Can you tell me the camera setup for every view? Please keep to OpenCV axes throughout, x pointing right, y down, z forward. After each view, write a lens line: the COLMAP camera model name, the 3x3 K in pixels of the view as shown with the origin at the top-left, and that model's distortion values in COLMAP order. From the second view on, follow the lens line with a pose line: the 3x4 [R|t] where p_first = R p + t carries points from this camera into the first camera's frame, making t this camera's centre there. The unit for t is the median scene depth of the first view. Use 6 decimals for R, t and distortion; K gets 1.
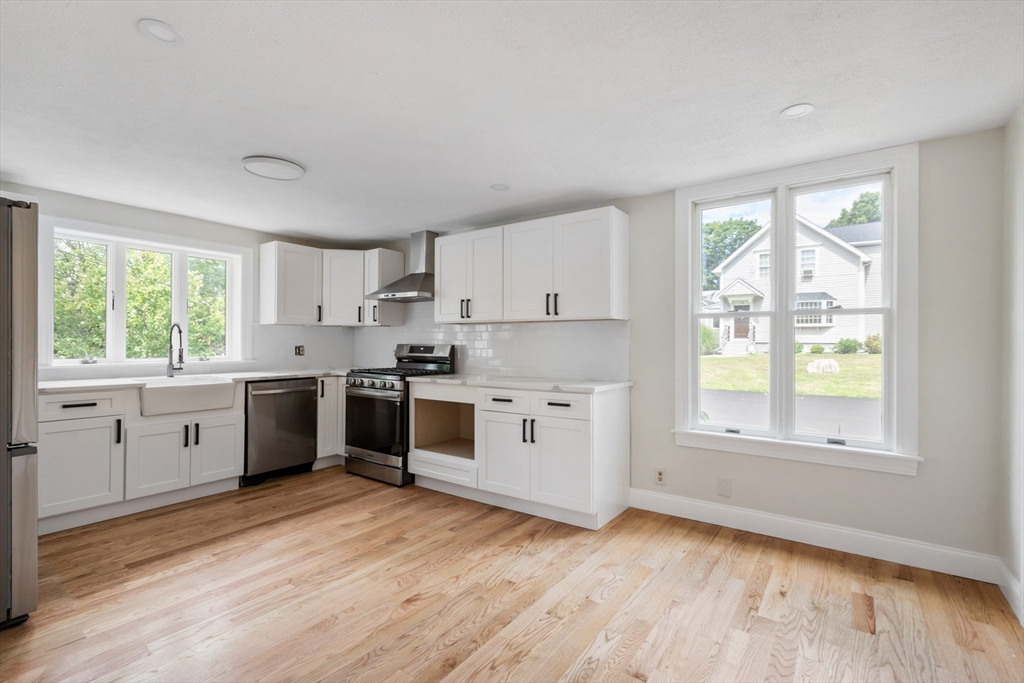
lens RADIAL K [[465.0, 0, 518.7], [0, 465.0, 341.1], [0, 0, 1]] dist [0.000545, 0.000003]
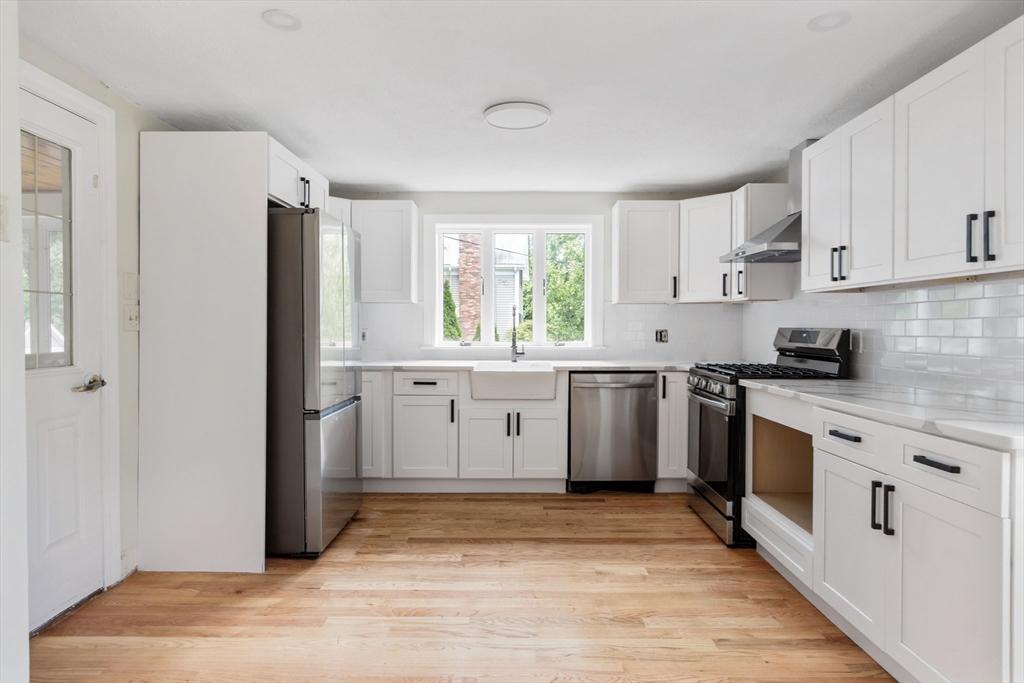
lens RADIAL K [[594.6, 0, 511.1], [0, 594.6, 334.8], [0, 0, 1]] dist [-0.001320, -0.000328]
pose [[0.574670, 0.009437, -0.818331, 0.274000], [0.004746, 0.999878, 0.014864, 0.003164], [0.818372, -0.012425, 0.574555, 0.306209]]
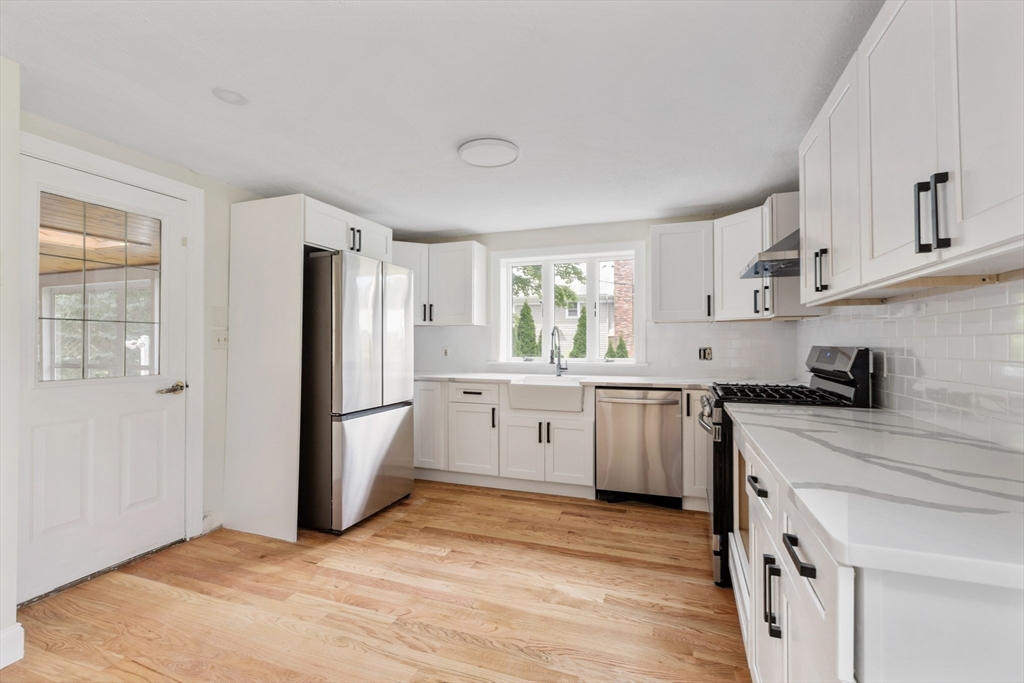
lens RADIAL K [[459.6, 0, 511.2], [0, 459.6, 337.2], [0, 0, 1]] dist [0.001813, -0.000106]
pose [[0.258765, -0.016438, -0.965800, 0.281048], [0.007435, 0.999859, -0.015026, 0.001882], [0.965912, -0.003293, 0.258851, 0.656146]]
